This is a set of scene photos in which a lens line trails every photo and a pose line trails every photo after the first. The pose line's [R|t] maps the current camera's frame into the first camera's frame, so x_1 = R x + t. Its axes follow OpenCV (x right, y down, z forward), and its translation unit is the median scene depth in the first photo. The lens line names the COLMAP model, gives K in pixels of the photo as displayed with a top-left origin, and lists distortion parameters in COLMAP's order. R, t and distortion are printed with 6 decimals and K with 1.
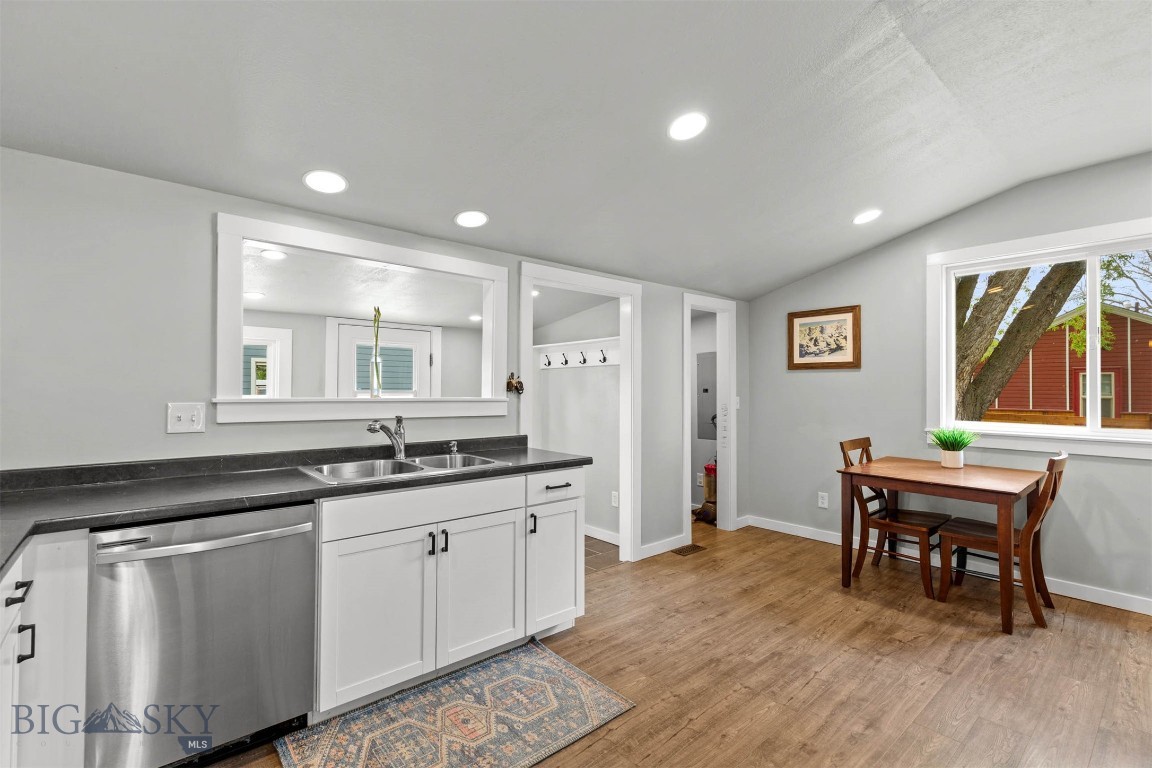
lens RADIAL K [[522.0, 0, 571.7], [0, 522.0, 386.1], [0, 0, 1]] dist [0.008756, -0.000661]
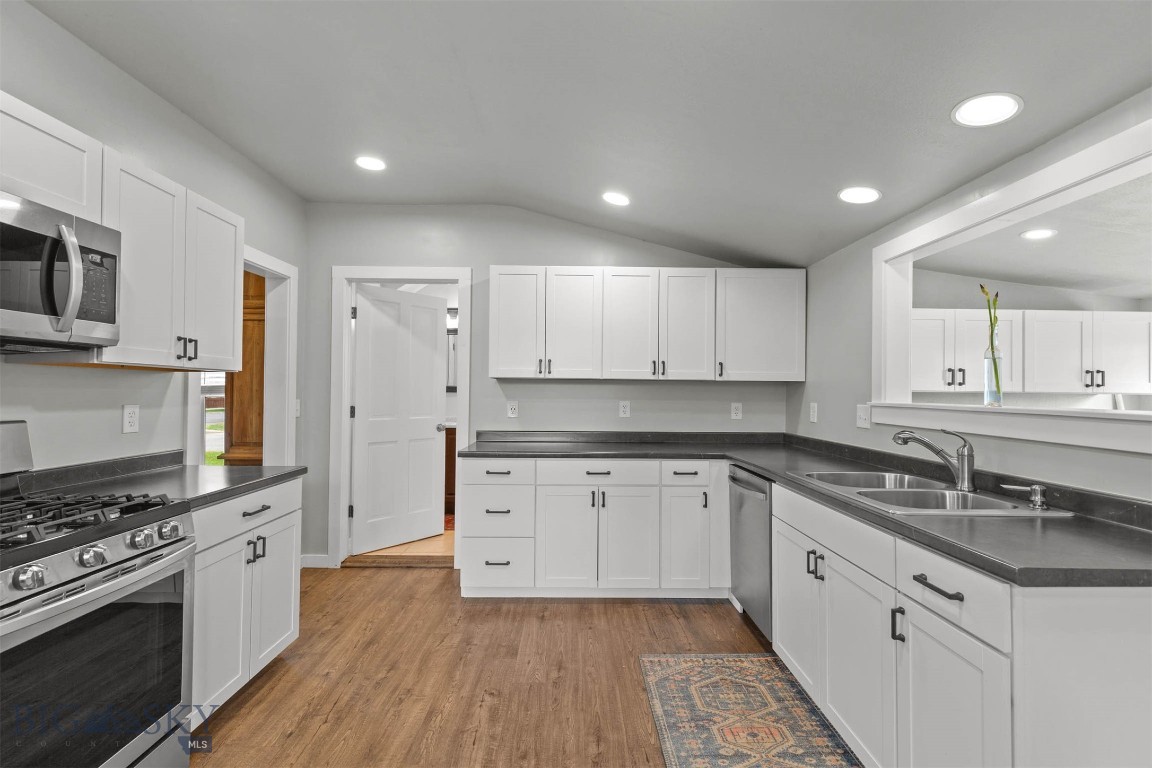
lens RADIAL K [[522.0, 0, 568.6], [0, 522.0, 382.9], [0, 0, 1]] dist [0.008756, -0.000661]
pose [[-0.648247, -0.021561, -0.761125, 0.653442], [-0.004044, 0.999682, -0.024874, 0.011771], [0.761419, -0.013046, -0.648128, 1.166334]]
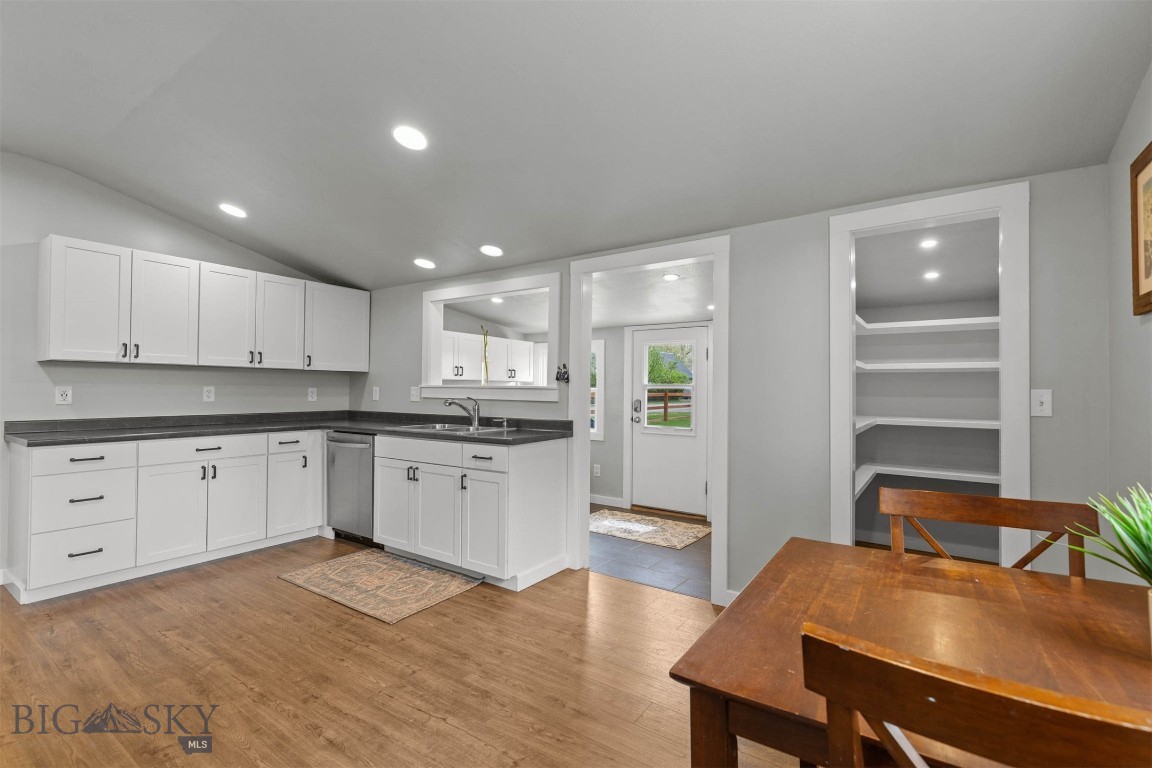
lens RADIAL K [[522.0, 0, 583.0], [0, 522.0, 386.9], [0, 0, 1]] dist [0.008756, -0.000661]
pose [[0.256753, -0.006196, -0.966457, 1.314336], [0.001773, 0.999981, -0.005940, 0.040856], [0.966476, -0.000188, 0.256759, 1.008690]]
